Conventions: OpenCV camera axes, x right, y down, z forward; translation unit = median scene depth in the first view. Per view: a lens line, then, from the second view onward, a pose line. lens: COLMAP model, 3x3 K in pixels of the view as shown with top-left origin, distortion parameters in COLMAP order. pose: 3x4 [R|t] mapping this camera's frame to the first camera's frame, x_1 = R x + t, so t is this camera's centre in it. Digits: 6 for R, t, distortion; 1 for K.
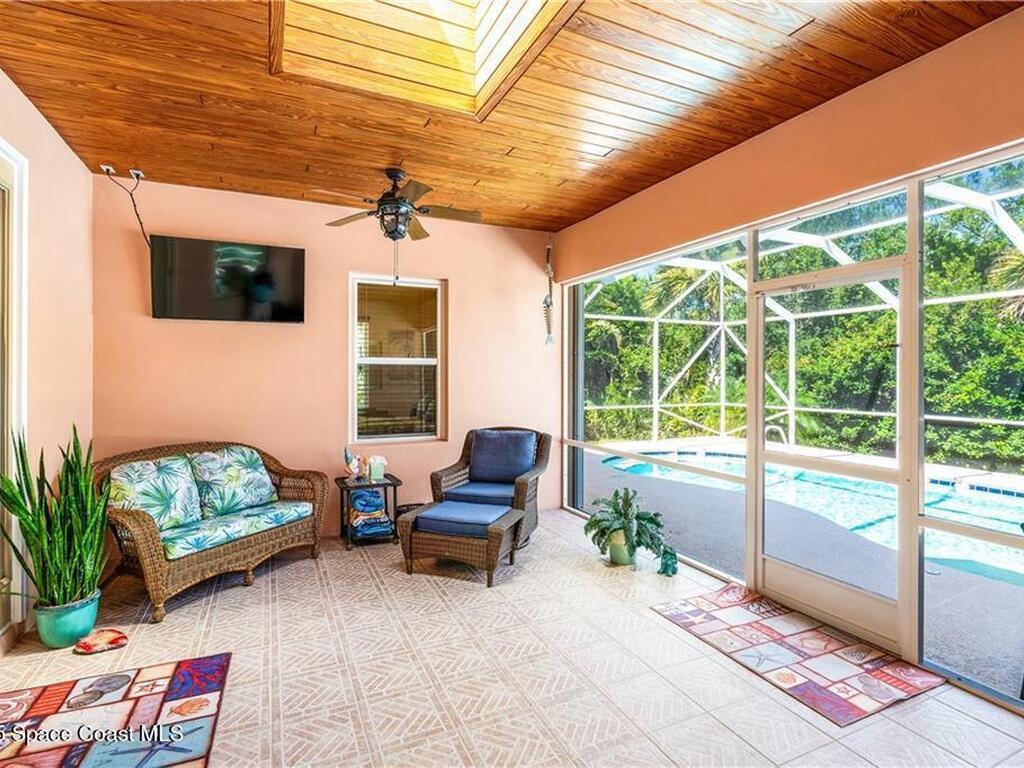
lens RADIAL K [[511.9, 0, 512.0], [0, 511.9, 384.0], [0, 0, 1]] dist [-0.003146, -0.000905]
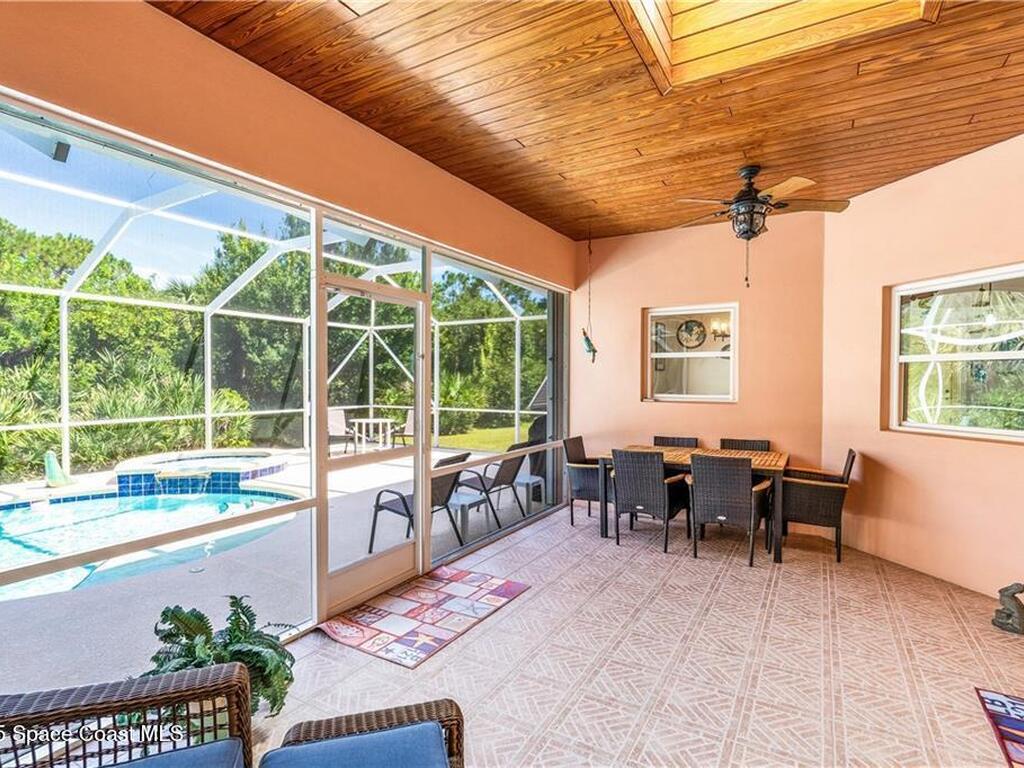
lens RADIAL K [[539.1, 0, 512.0], [0, 539.1, 384.0], [0, 0, 1]] dist [-0.000628, -0.000334]
pose [[-0.577303, -0.018577, 0.816318, -0.577760], [0.000896, 0.999726, 0.023385, -0.032646], [-0.816529, 0.014232, -0.577129, 1.561187]]
